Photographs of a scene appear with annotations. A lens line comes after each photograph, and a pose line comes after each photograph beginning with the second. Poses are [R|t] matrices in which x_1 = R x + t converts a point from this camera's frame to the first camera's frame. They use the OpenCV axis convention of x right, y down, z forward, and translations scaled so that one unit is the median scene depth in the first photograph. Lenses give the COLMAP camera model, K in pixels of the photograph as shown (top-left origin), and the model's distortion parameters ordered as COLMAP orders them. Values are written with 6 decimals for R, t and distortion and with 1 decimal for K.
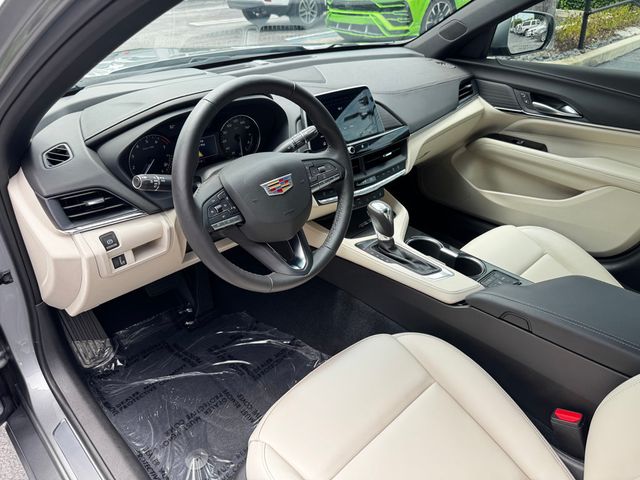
lens RADIAL K [[462.2, 0, 323.6], [0, 462.2, 240.5], [0, 0, 1]] dist [0.026910, -0.039252]
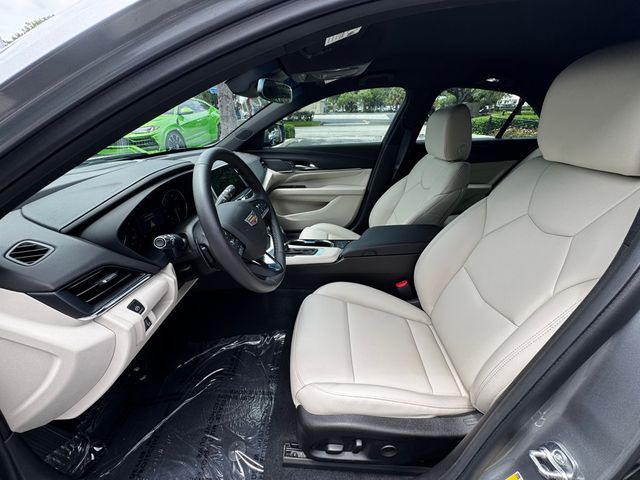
lens RADIAL K [[255.7, 0, 320.0], [0, 255.7, 240.0], [0, 0, 1]] dist [-0.000266, 0.000133]
pose [[0.717509, -0.318595, 0.619417, -0.346388], [0.377157, 0.925326, 0.039054, -0.005521], [-0.585605, 0.205596, 0.784090, 0.192443]]
